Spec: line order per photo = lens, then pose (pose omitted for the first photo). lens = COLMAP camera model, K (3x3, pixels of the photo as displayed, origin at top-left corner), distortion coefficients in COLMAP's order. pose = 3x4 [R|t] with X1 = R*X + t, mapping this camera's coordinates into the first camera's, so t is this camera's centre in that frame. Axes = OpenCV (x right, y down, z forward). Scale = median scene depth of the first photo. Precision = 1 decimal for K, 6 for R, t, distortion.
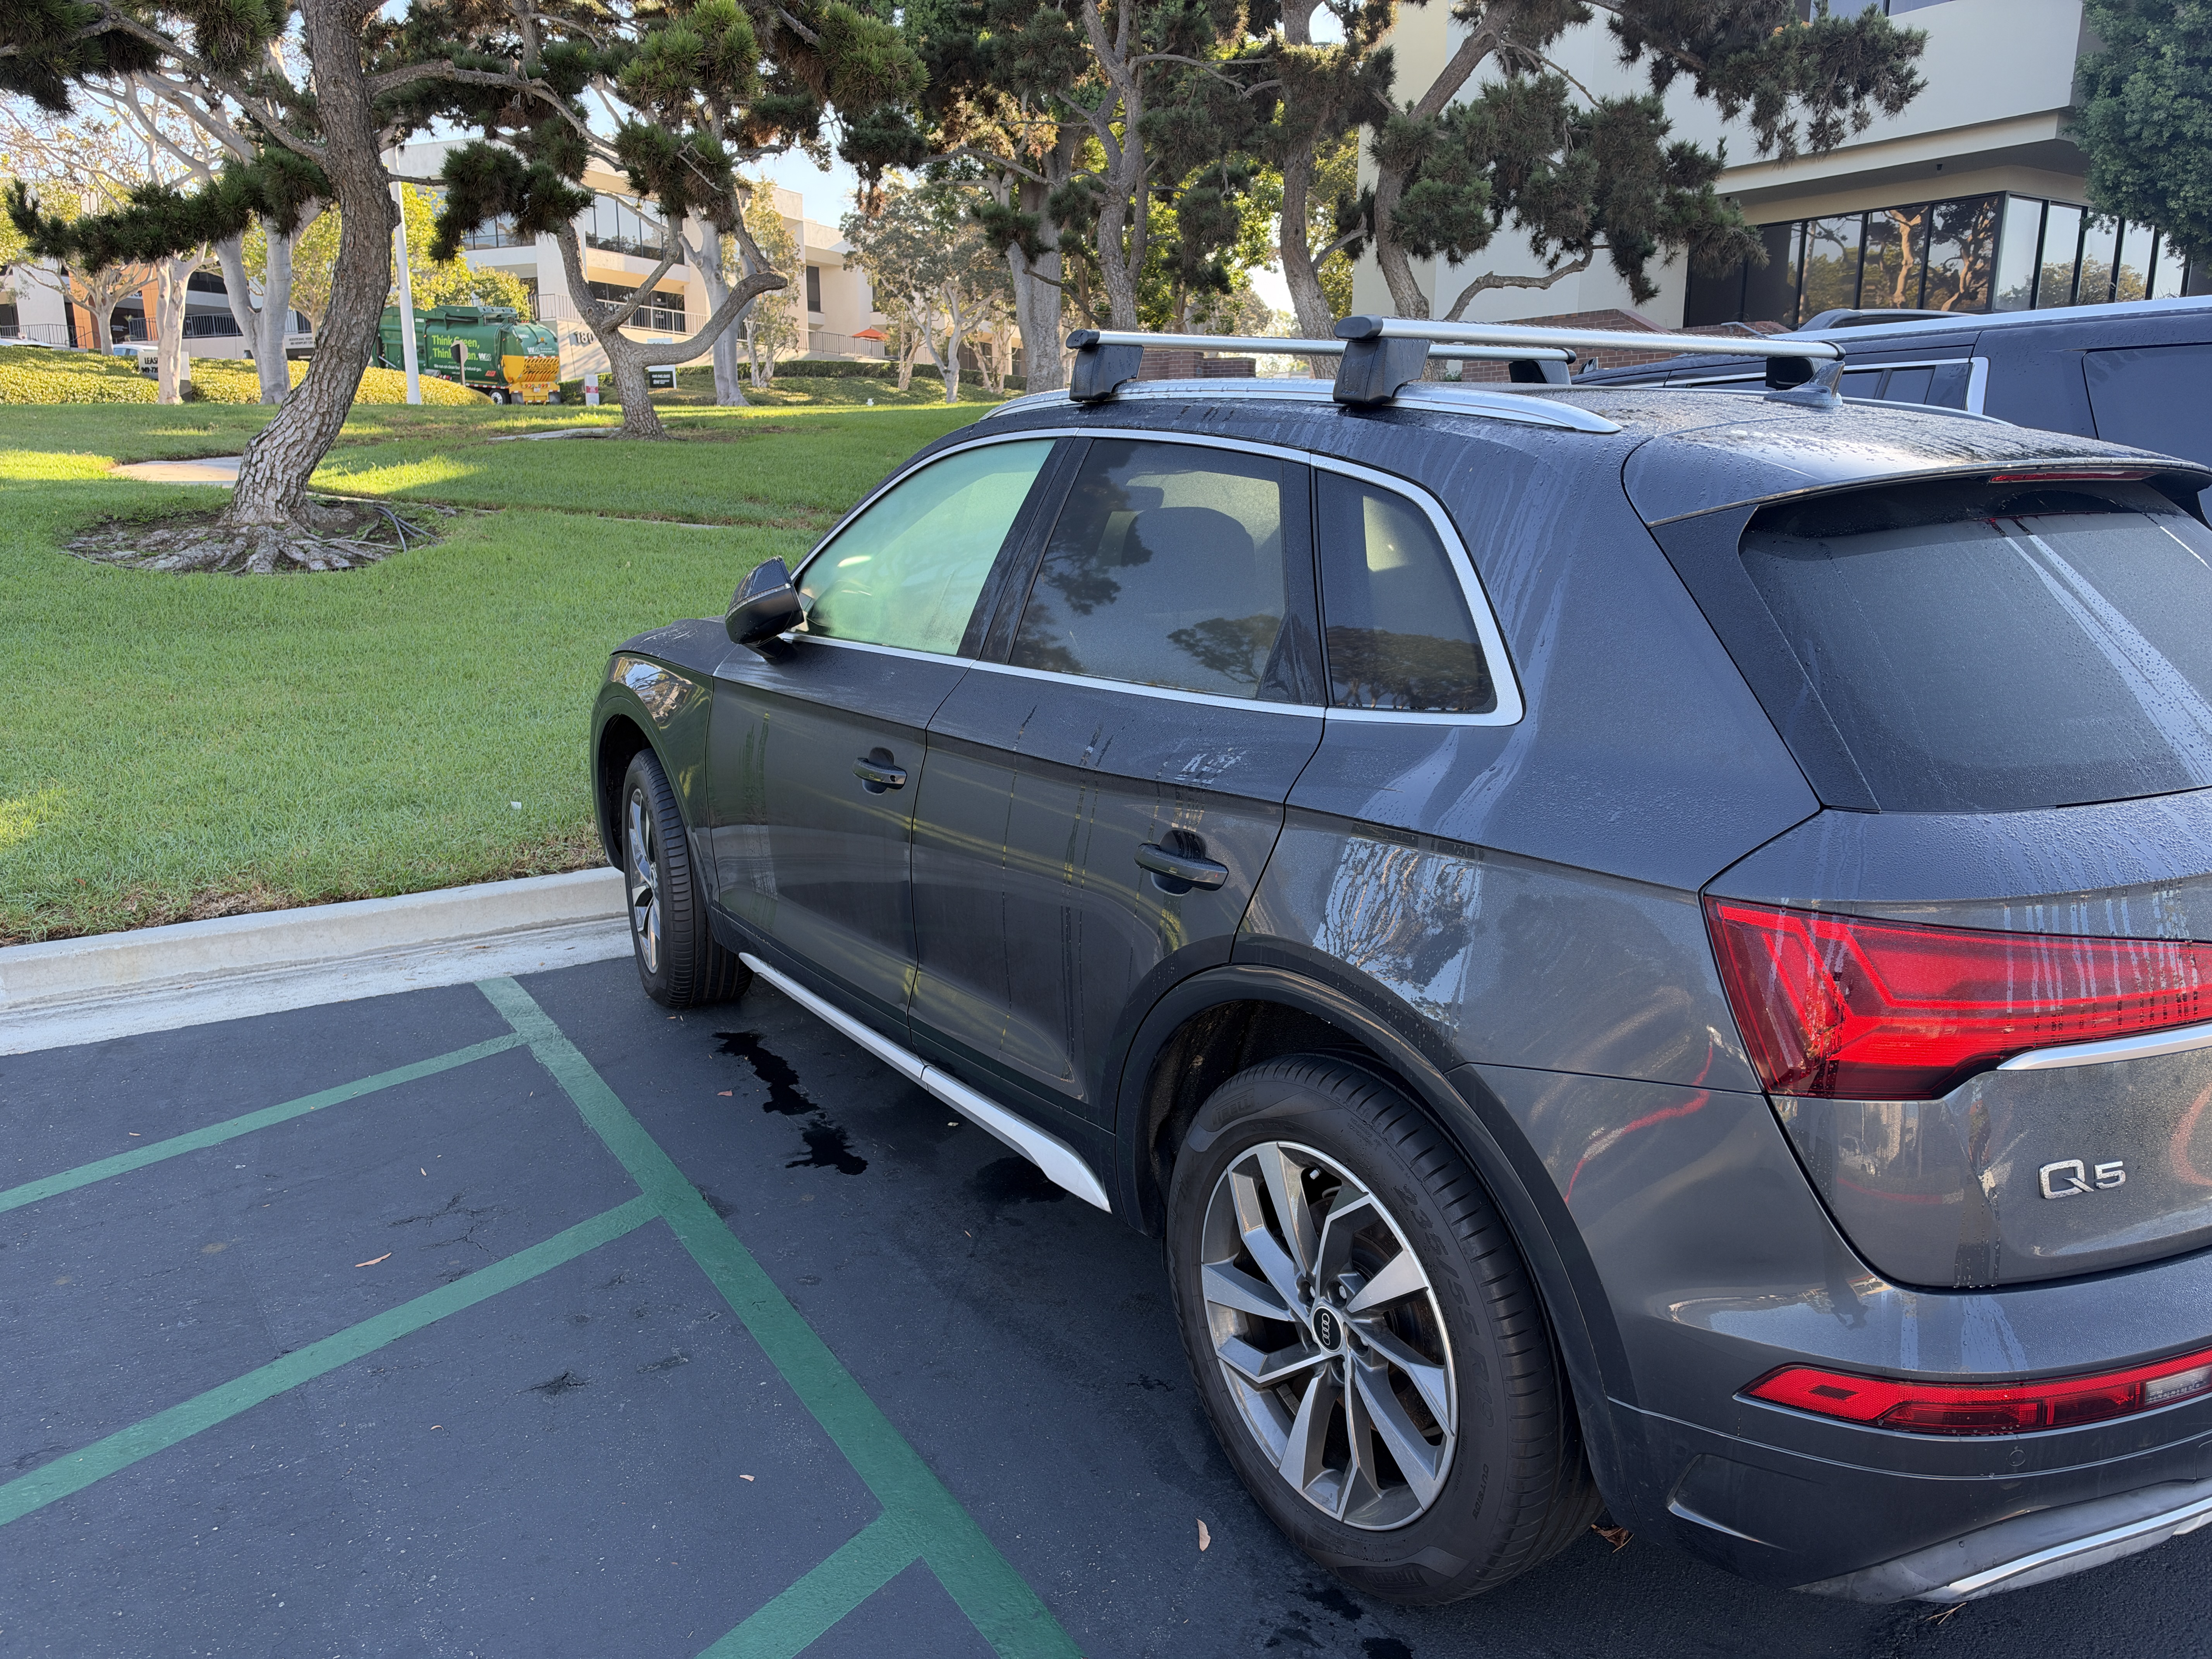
lens RADIAL K [[1547.6, 0, 1101.3], [0, 1547.6, 825.2], [0, 0, 1]] dist [0.001072, -0.004369]
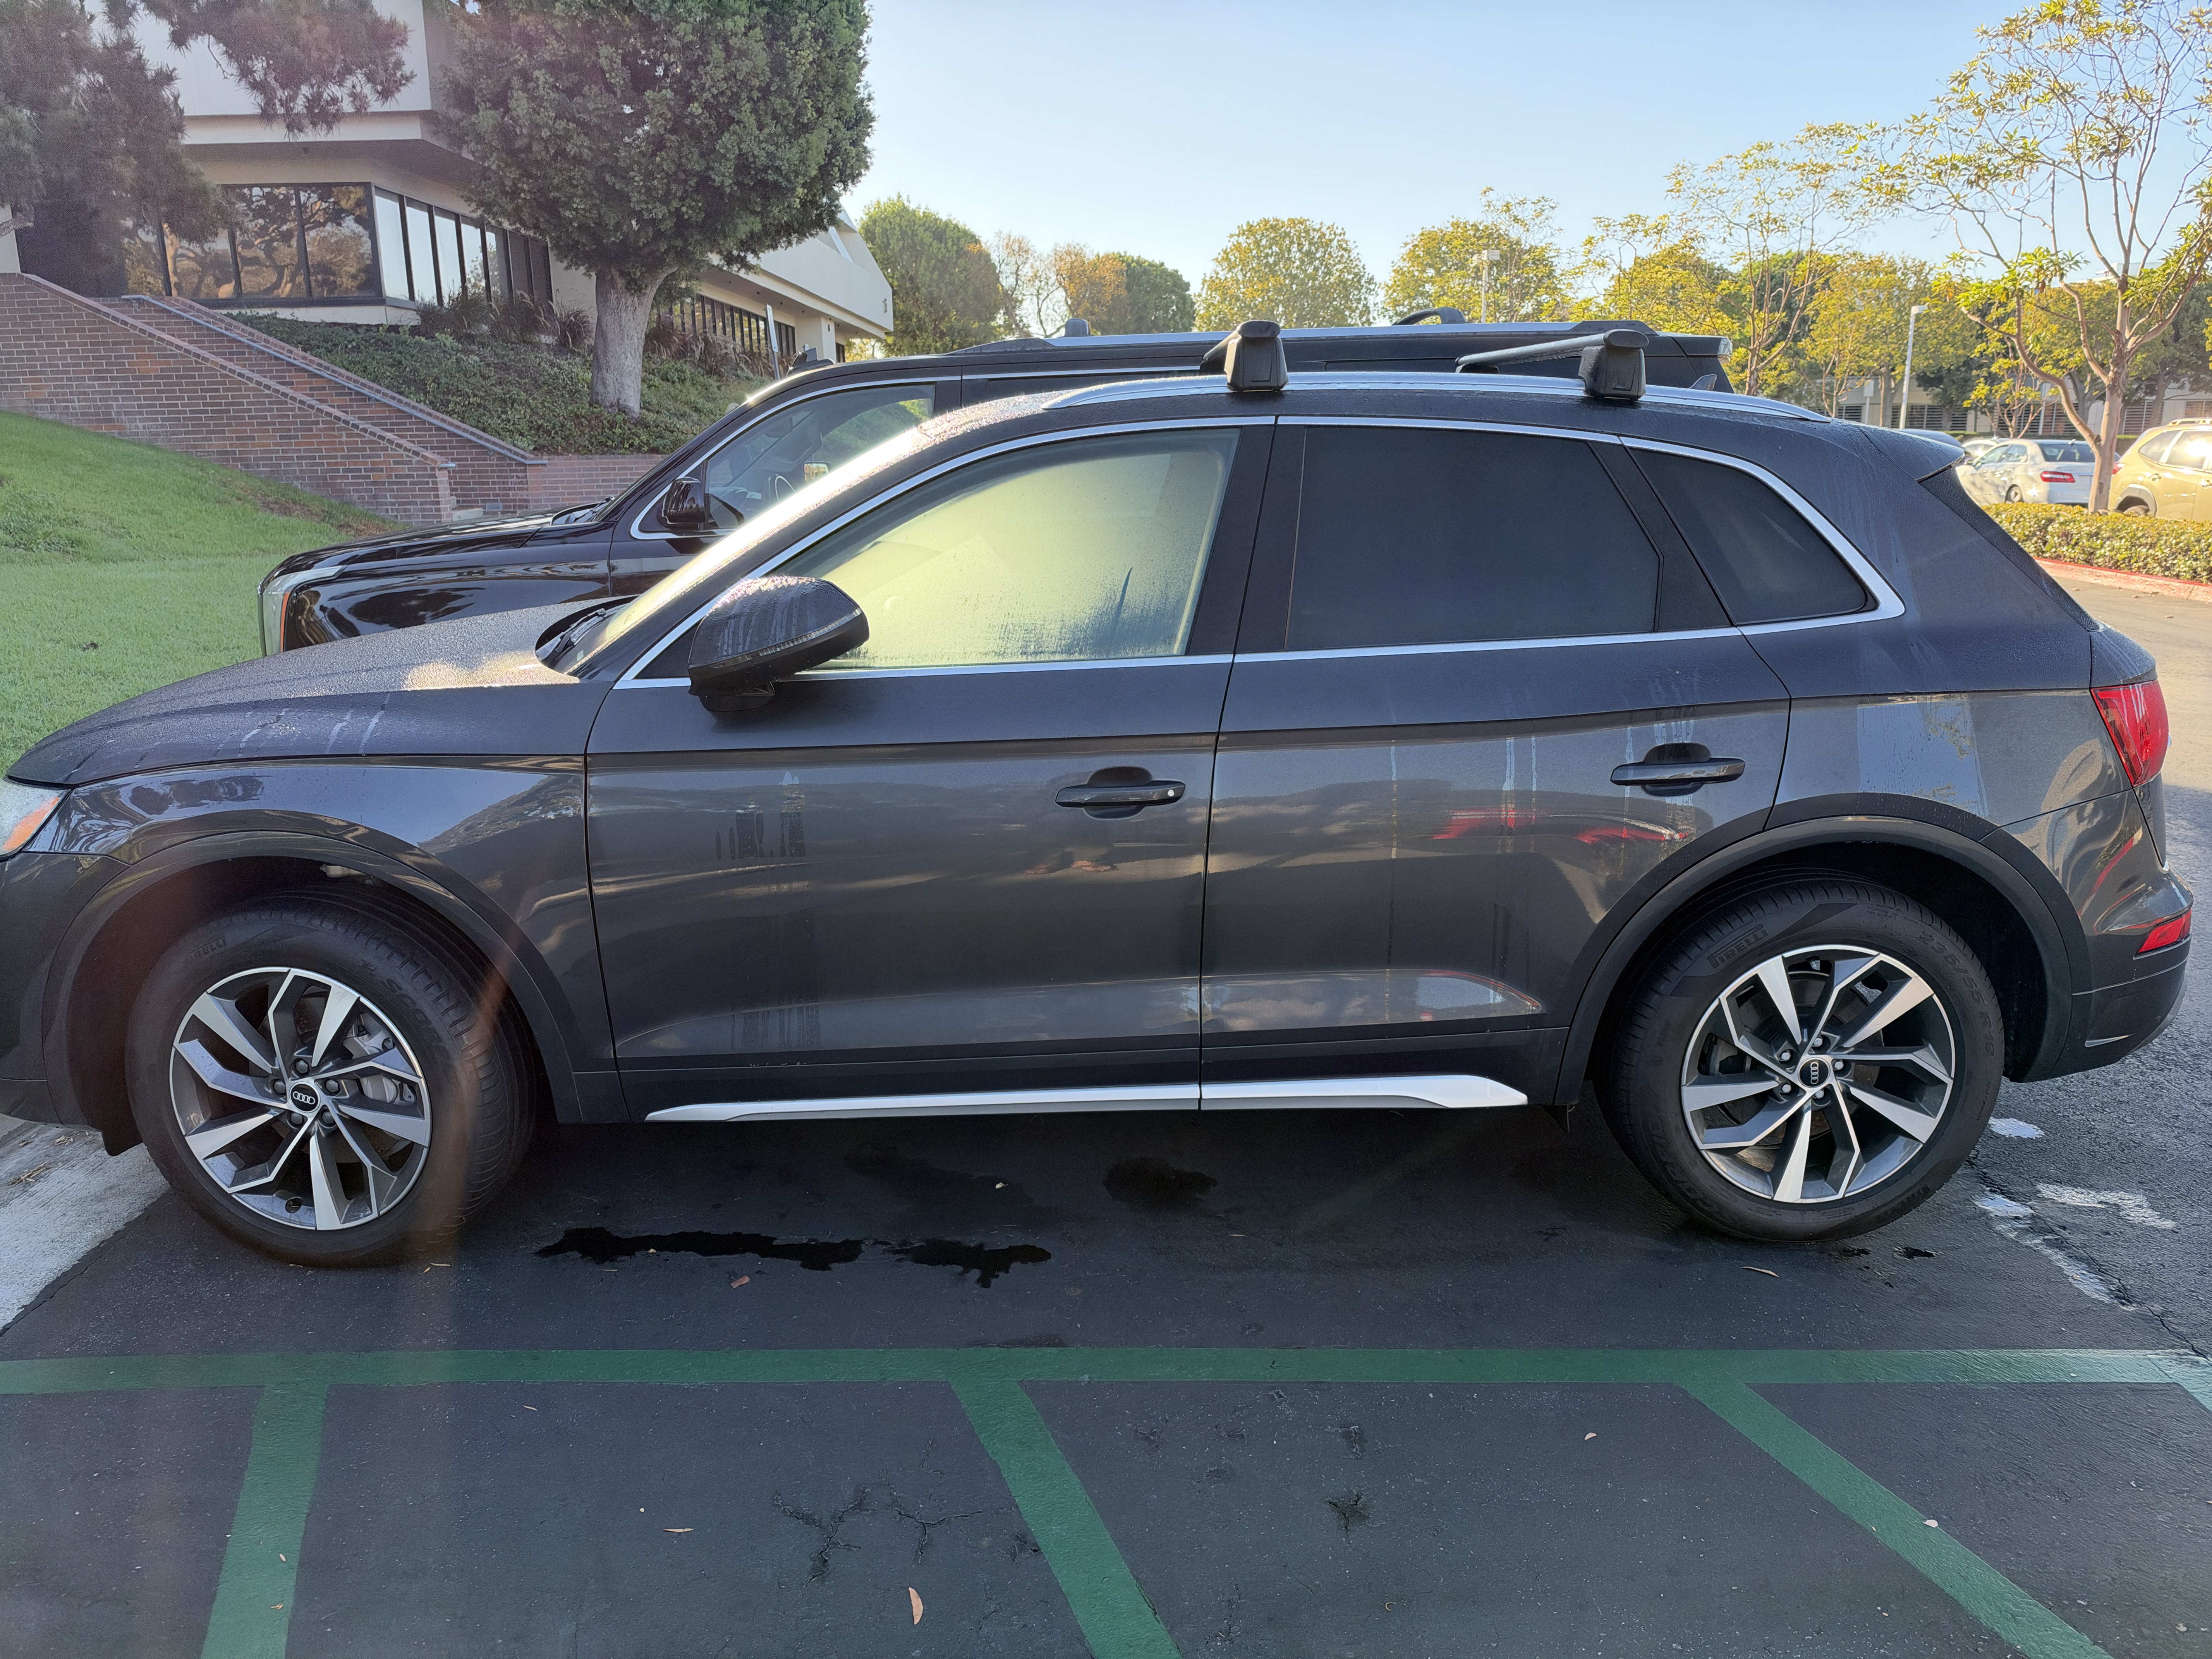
lens RADIAL K [[1547.6, 0, 1101.4], [0, 1547.6, 833.7], [0, 0, 1]] dist [0.001072, -0.004369]
pose [[0.568819, -0.218907, 0.792796, -0.844140], [0.206757, 0.971033, 0.119777, -0.118691], [-0.796051, 0.095784, 0.597602, 0.444804]]
